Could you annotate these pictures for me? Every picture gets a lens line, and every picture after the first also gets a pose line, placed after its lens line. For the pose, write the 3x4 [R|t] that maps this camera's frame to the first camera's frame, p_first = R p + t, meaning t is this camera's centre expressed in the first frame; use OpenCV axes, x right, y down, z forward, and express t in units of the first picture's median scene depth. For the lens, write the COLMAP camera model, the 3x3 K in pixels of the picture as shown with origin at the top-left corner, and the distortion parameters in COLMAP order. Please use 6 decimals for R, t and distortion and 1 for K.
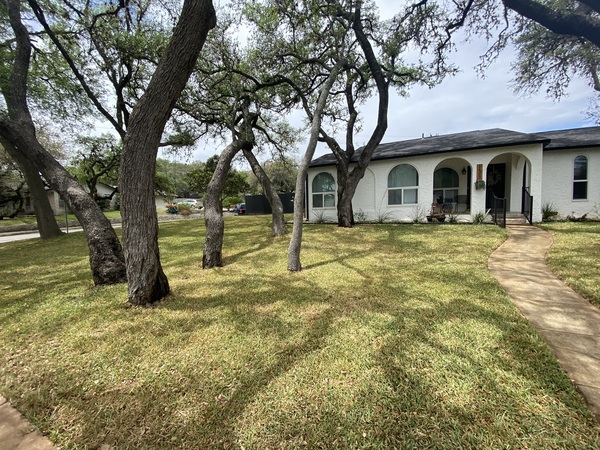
lens RADIAL K [[242.8, 0, 297.4], [0, 242.8, 226.5], [0, 0, 1]] dist [0.016756, -0.017602]
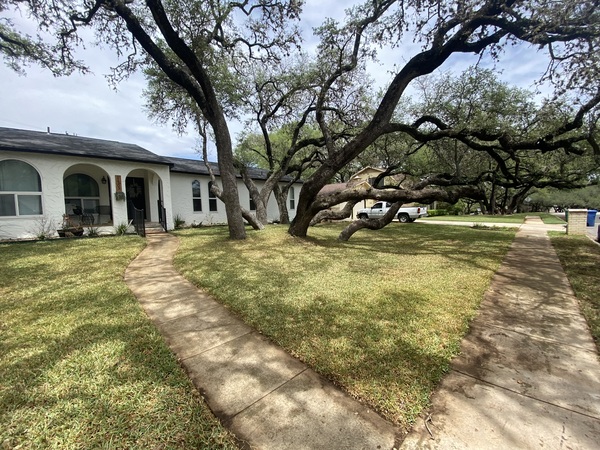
lens RADIAL K [[242.8, 0, 297.4], [0, 242.8, 226.5], [0, 0, 1]] dist [0.016756, -0.017602]
pose [[0.341844, -0.044534, 0.938701, 0.055171], [0.085797, 0.996184, 0.016017, -0.000207], [-0.935832, 0.075062, 0.344360, -0.015056]]
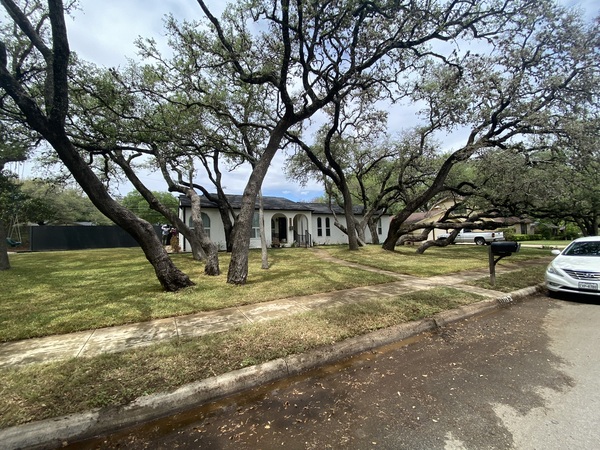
lens RADIAL K [[242.8, 0, 297.4], [0, 242.8, 226.5], [0, 0, 1]] dist [0.016756, -0.017602]
pose [[0.617016, 0.048549, 0.785452, -0.759267], [0.070300, 0.990704, -0.116460, 0.047602], [-0.783804, 0.127075, 0.607867, -0.226498]]
